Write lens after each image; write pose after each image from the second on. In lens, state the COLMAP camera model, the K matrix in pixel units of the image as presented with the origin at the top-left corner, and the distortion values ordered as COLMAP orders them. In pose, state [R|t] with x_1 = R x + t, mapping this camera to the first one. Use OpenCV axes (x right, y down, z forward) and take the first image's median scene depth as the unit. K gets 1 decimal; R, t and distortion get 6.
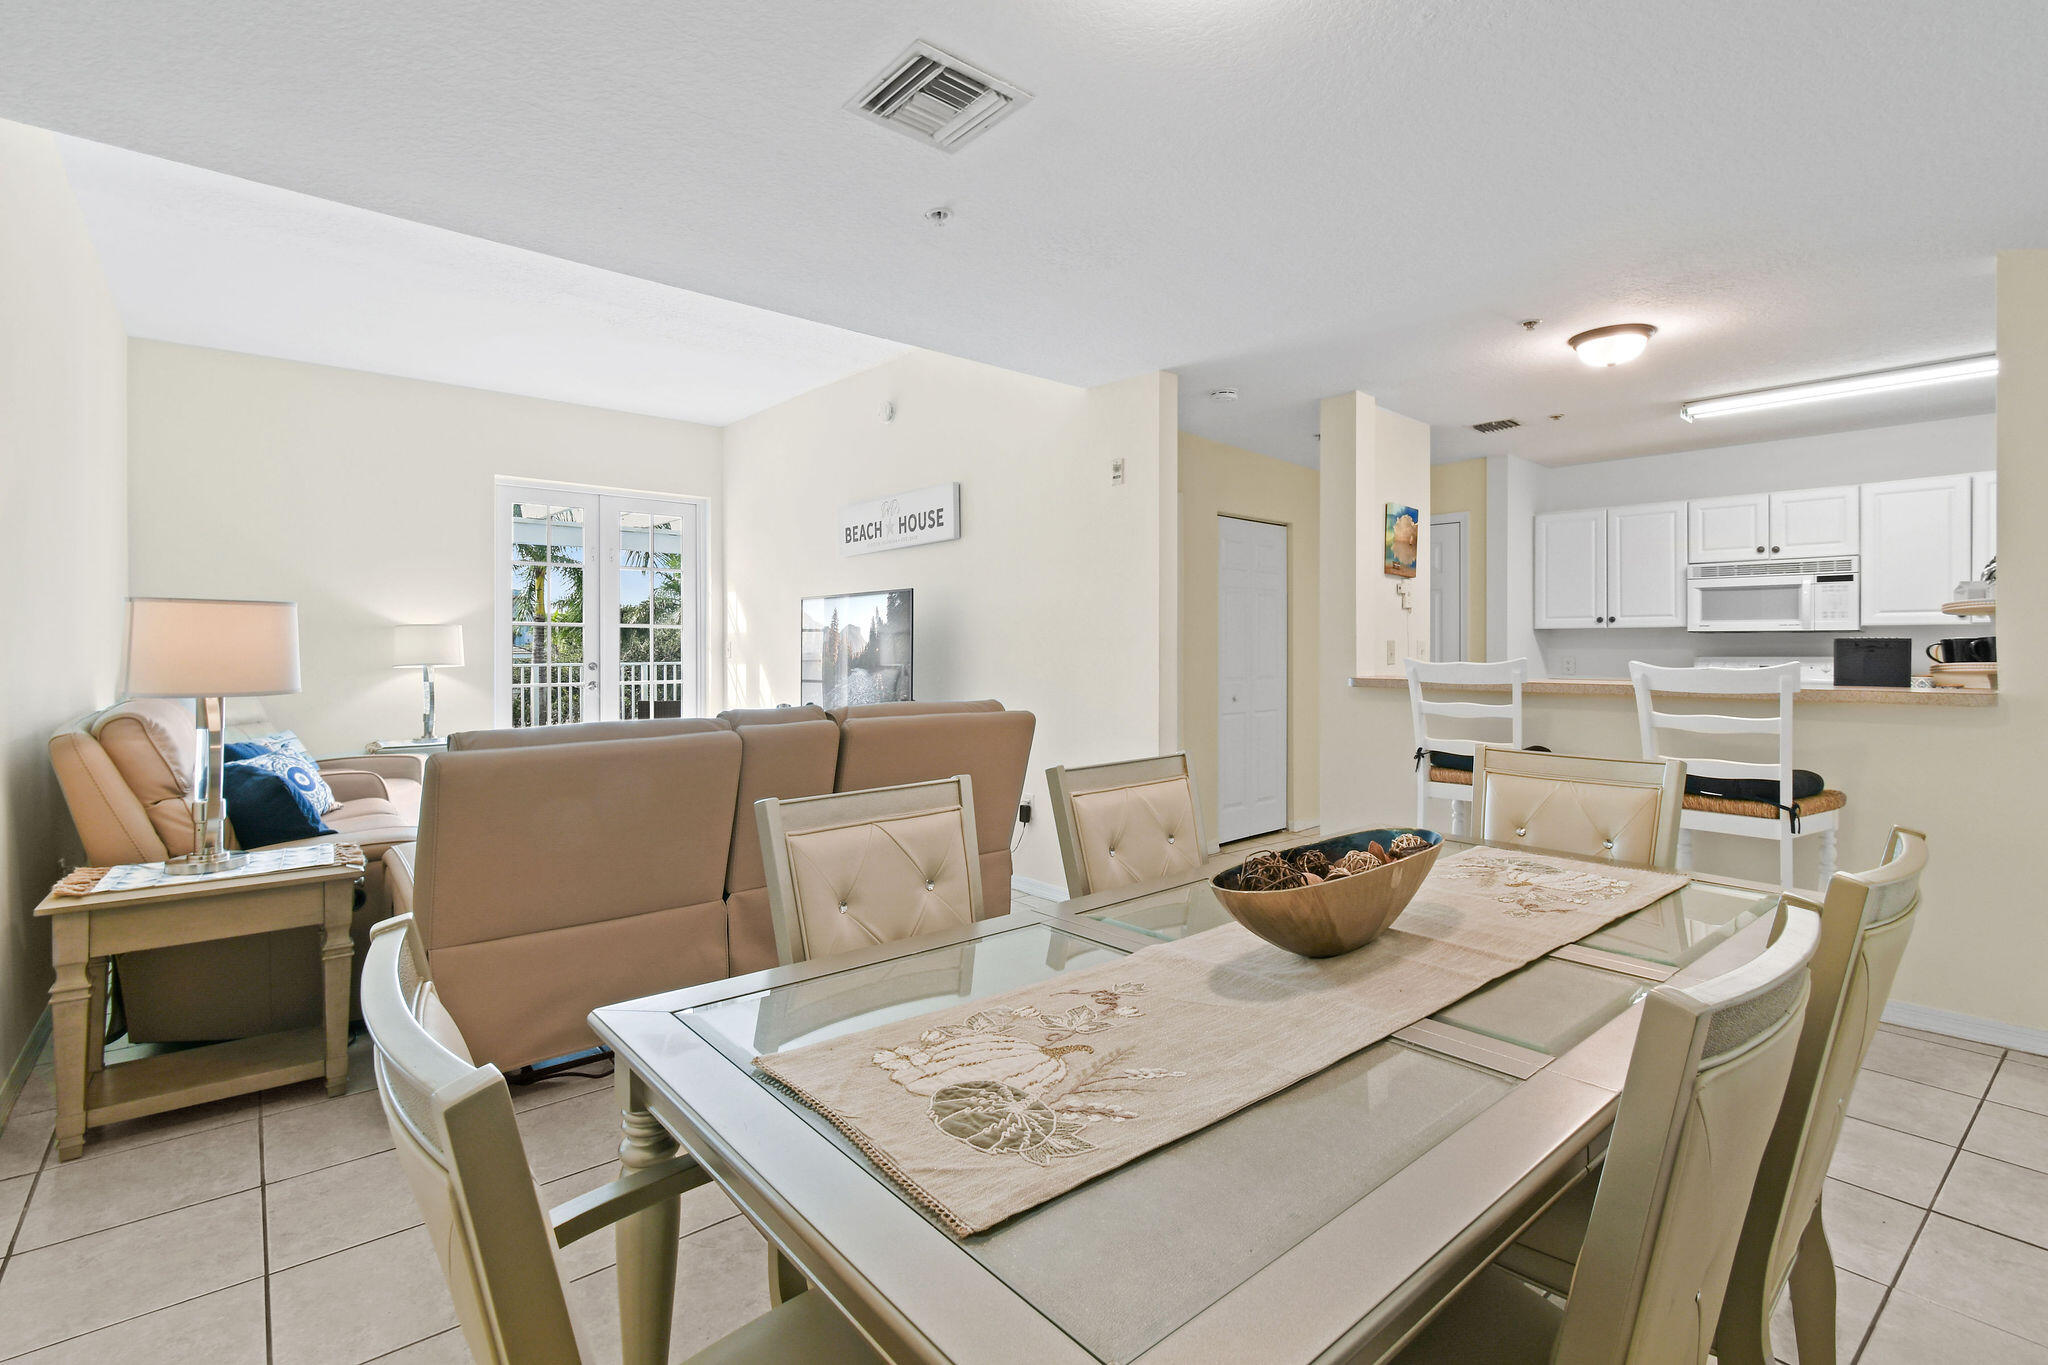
lens RADIAL K [[924.5, 0, 992.4], [0, 924.5, 646.7], [0, 0, 1]] dist [0.014704, -0.000360]
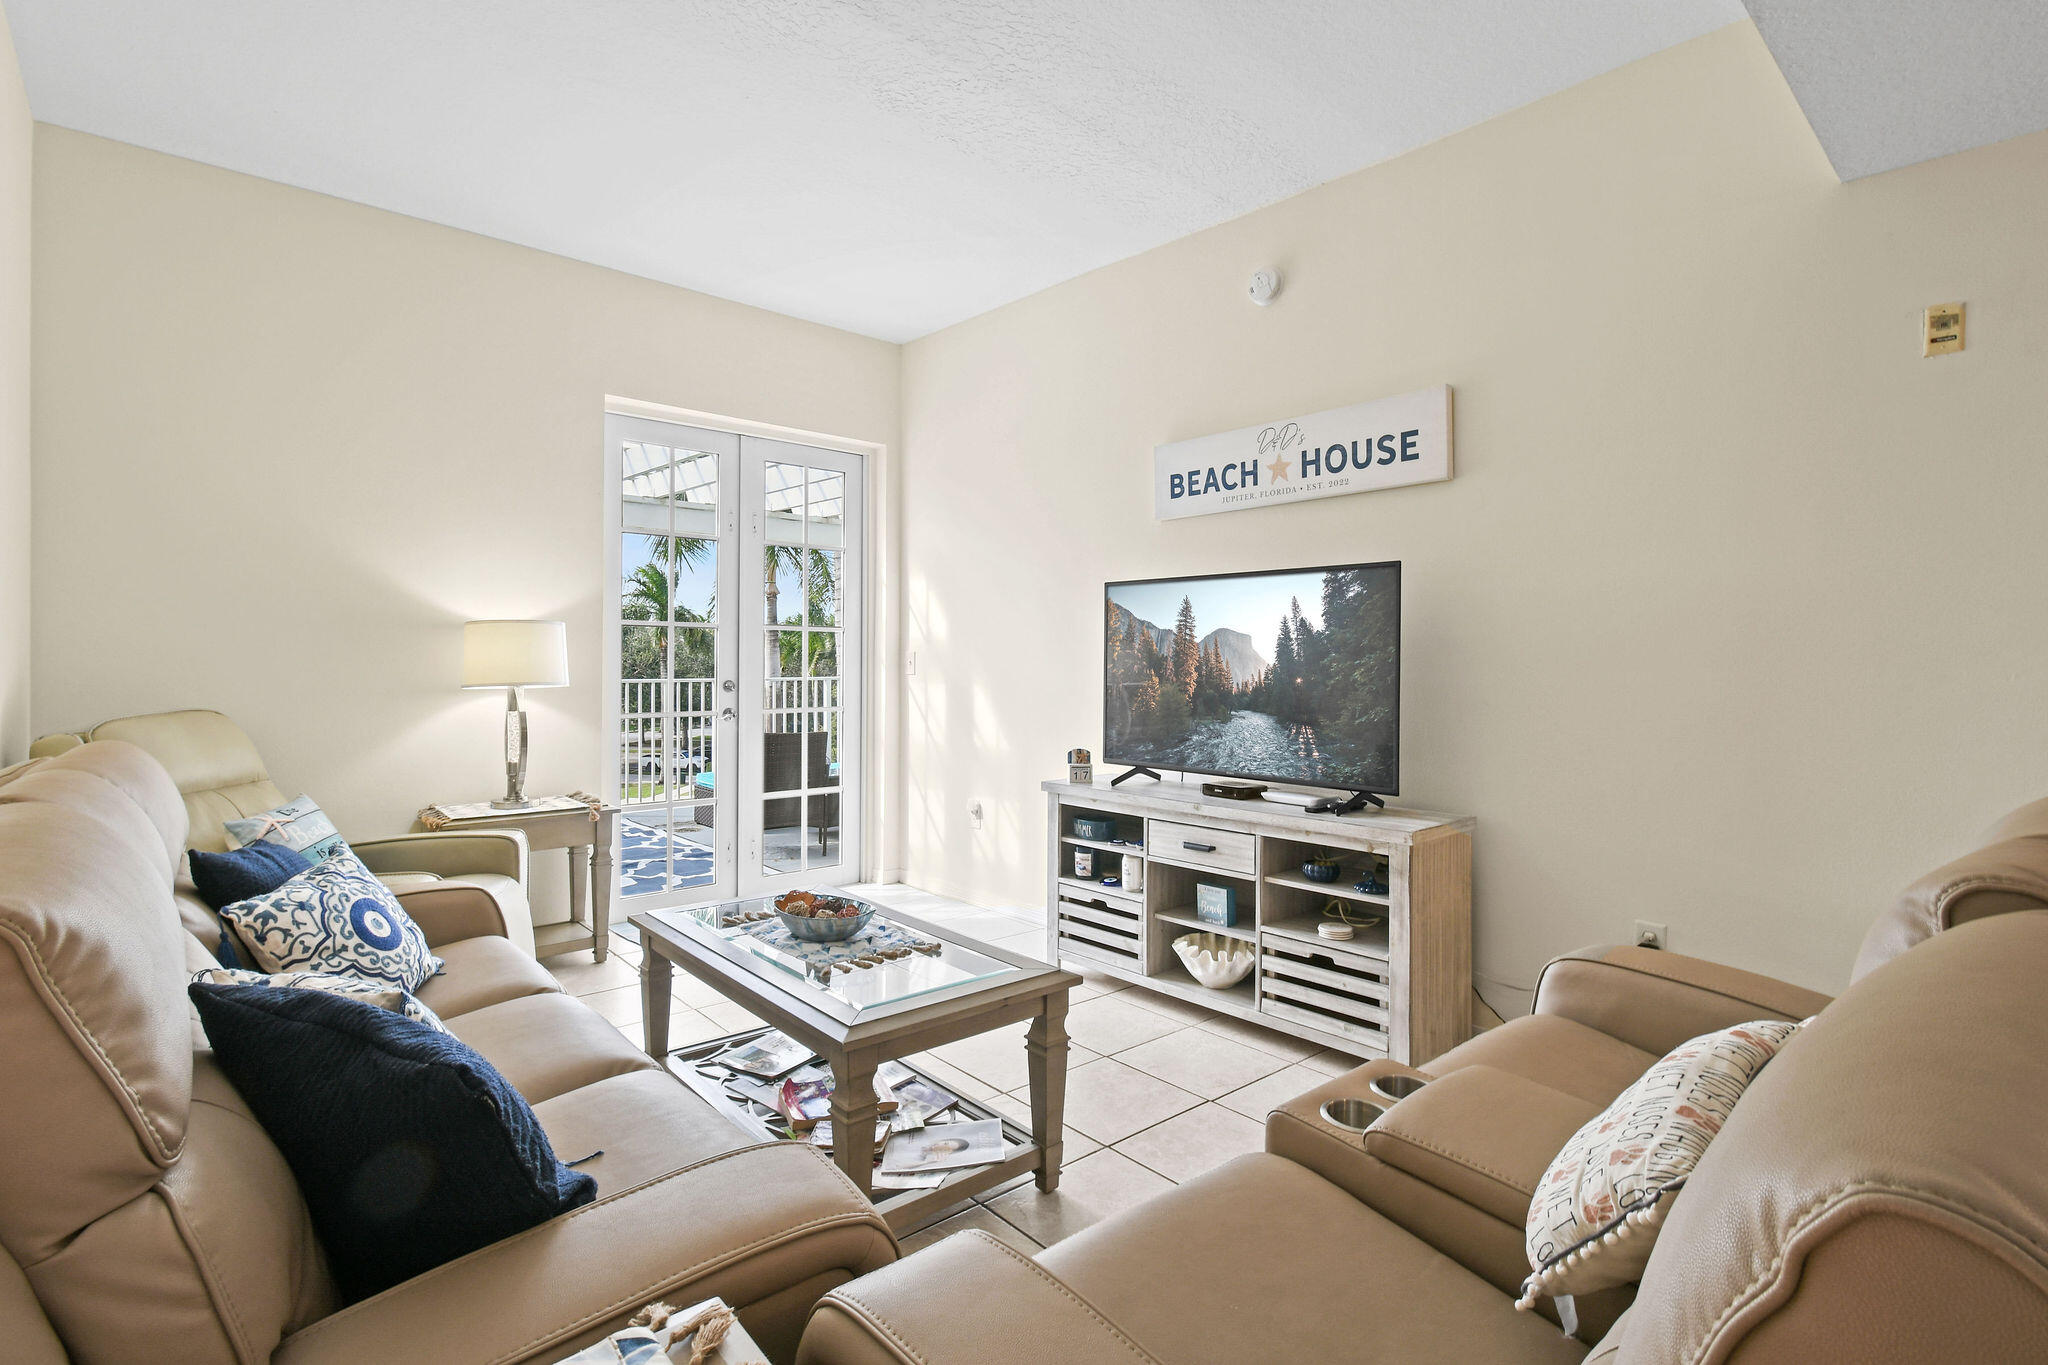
lens RADIAL K [[968.0, 0, 991.0], [0, 968.0, 660.0], [0, 0, 1]] dist [0.015275, 0.000751]
pose [[0.999767, 0.007220, 0.020325, -0.311858], [-0.007225, 0.999974, 0.000208, 0.000463], [-0.020323, -0.000355, 0.999793, 0.349348]]
